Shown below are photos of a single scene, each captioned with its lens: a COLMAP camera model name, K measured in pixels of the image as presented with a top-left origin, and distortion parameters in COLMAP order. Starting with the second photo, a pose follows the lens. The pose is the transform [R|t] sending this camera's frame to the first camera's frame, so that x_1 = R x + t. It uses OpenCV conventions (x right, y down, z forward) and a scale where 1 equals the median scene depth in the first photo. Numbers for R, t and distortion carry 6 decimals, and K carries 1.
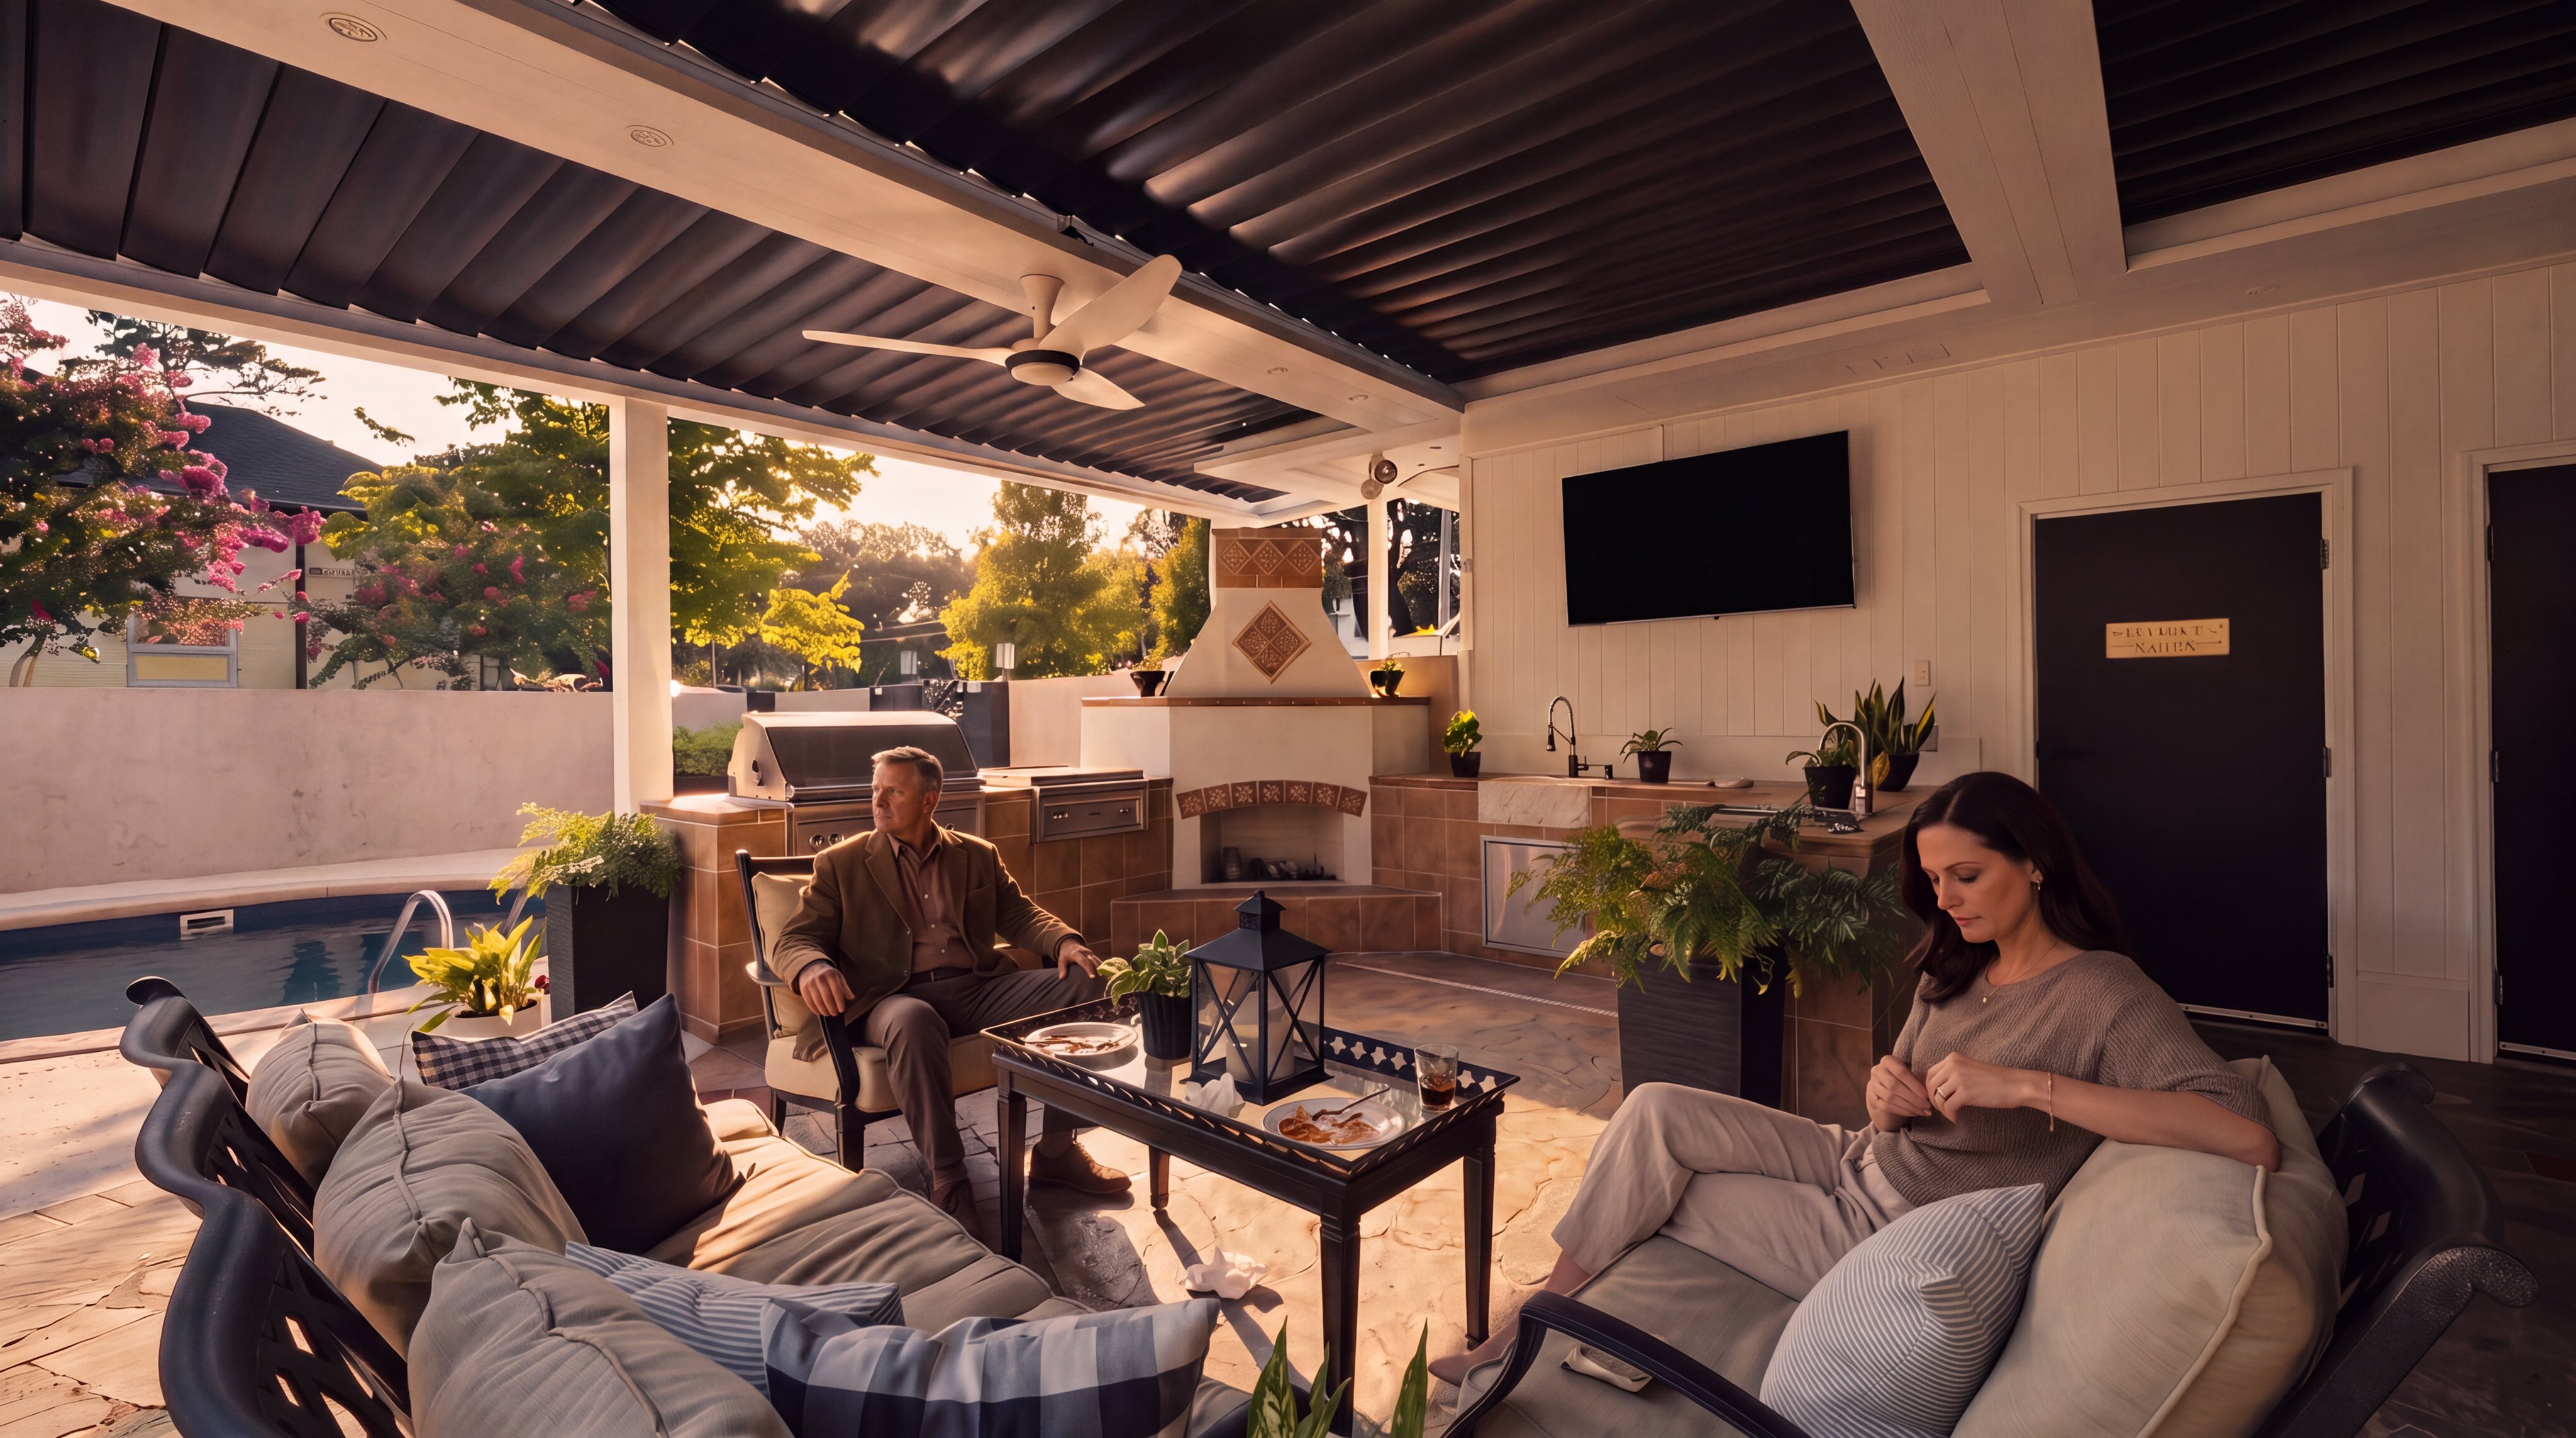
lens RADIAL K [[1061.1, 0, 1285.4], [0, 1061.1, 721.6], [0, 0, 1]] dist [0.000488, 0.000020]
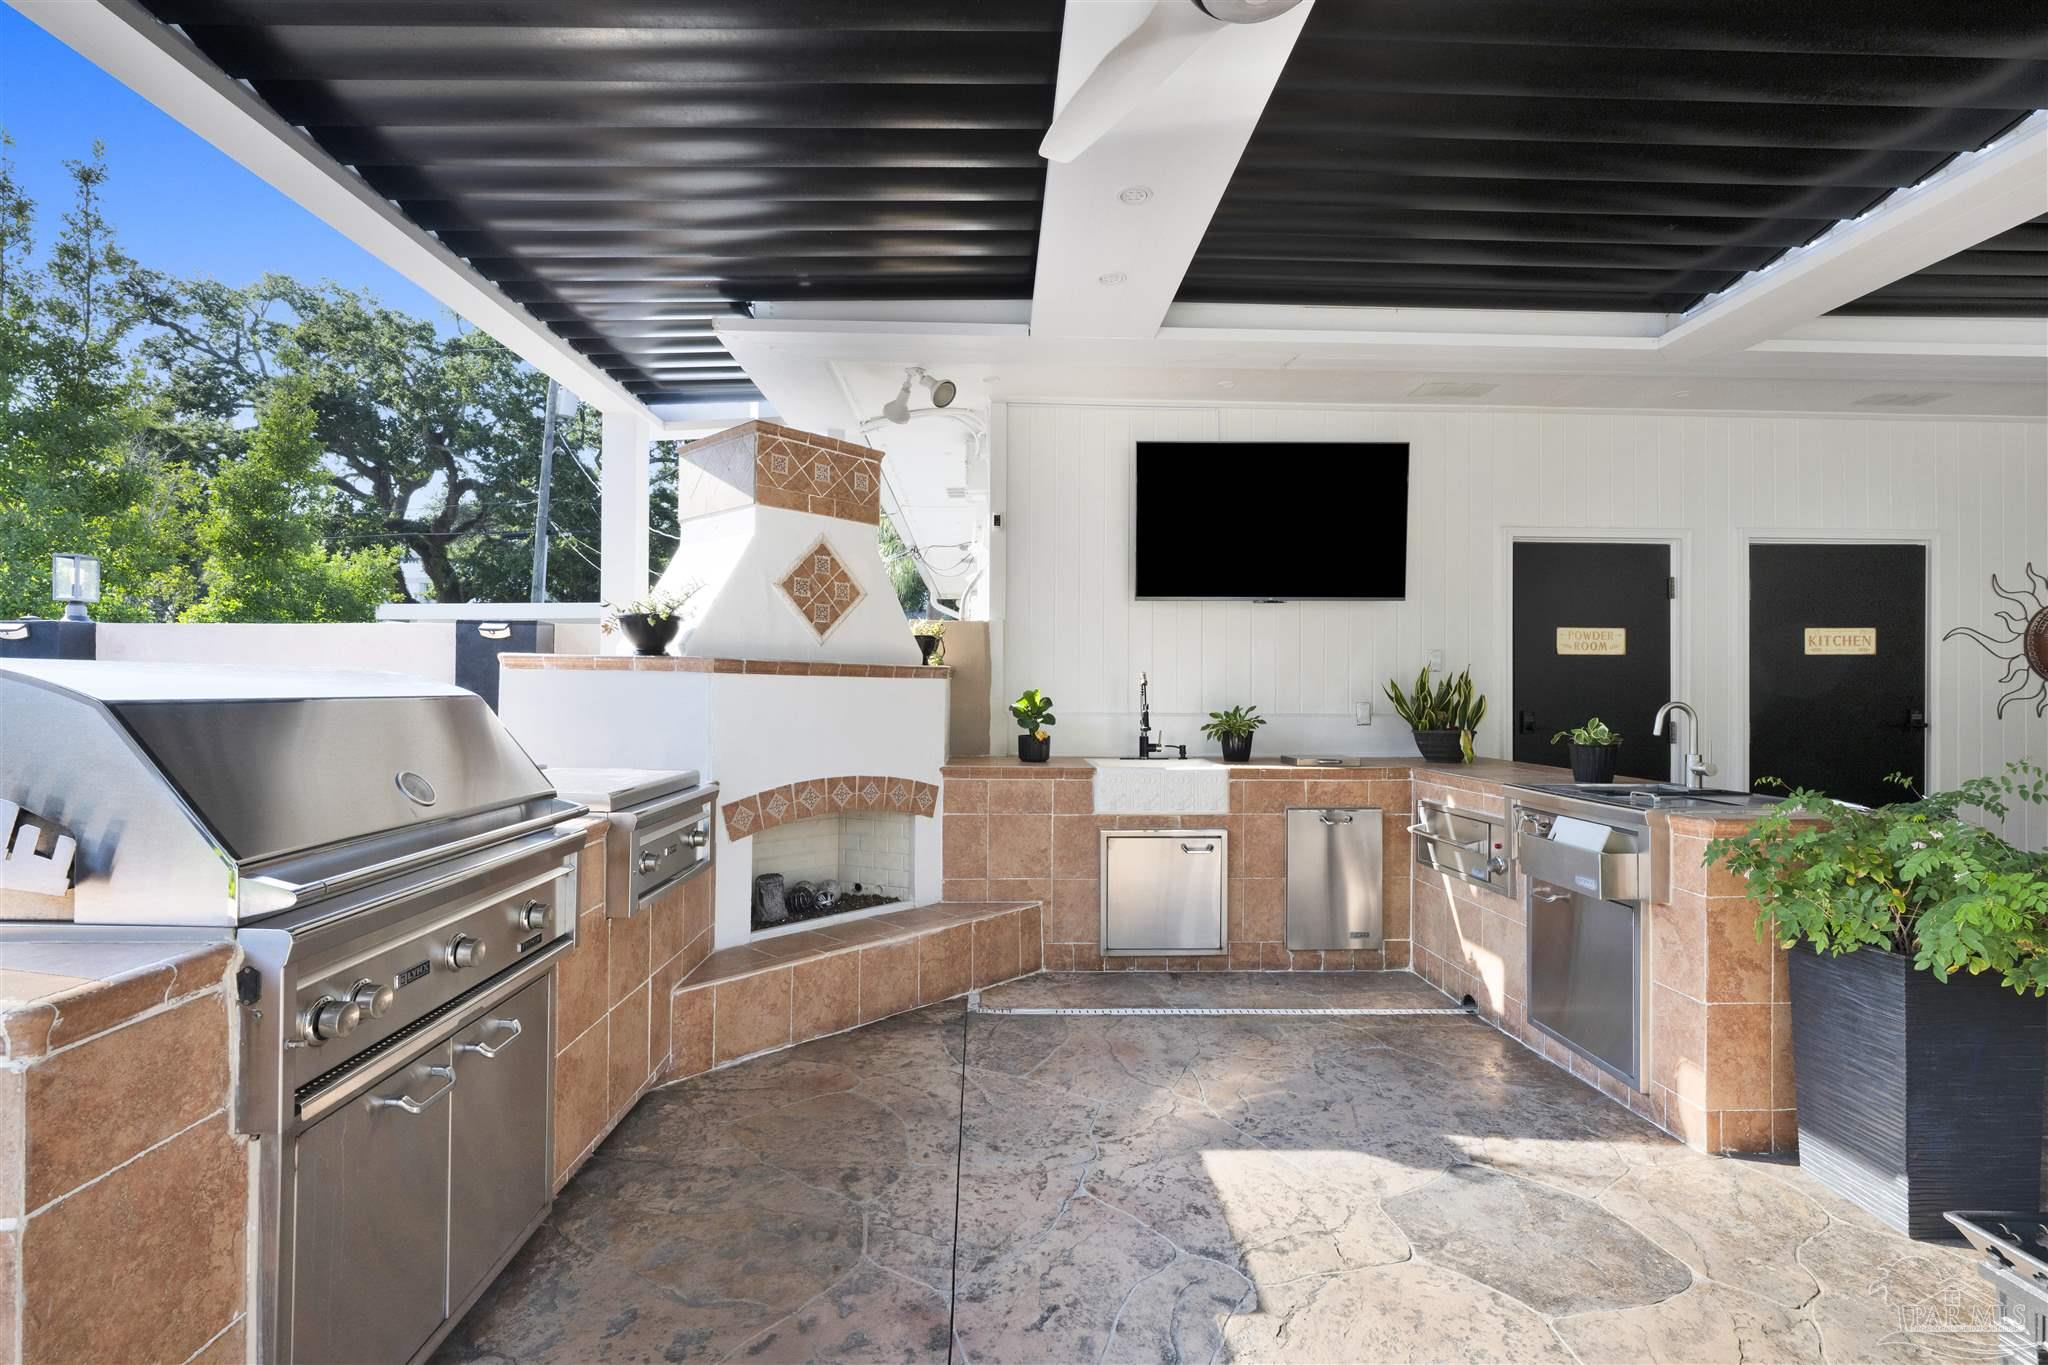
lens RADIAL K [[930.4, 0, 1020.8], [0, 930.4, 679.9], [0, 0, 1]] dist [-0.000395, -0.000087]
pose [[0.749032, 0.020251, 0.662224, -0.361763], [-0.009808, 0.999762, -0.019479, -0.000294], [-0.662461, 0.008096, 0.749052, 0.459214]]
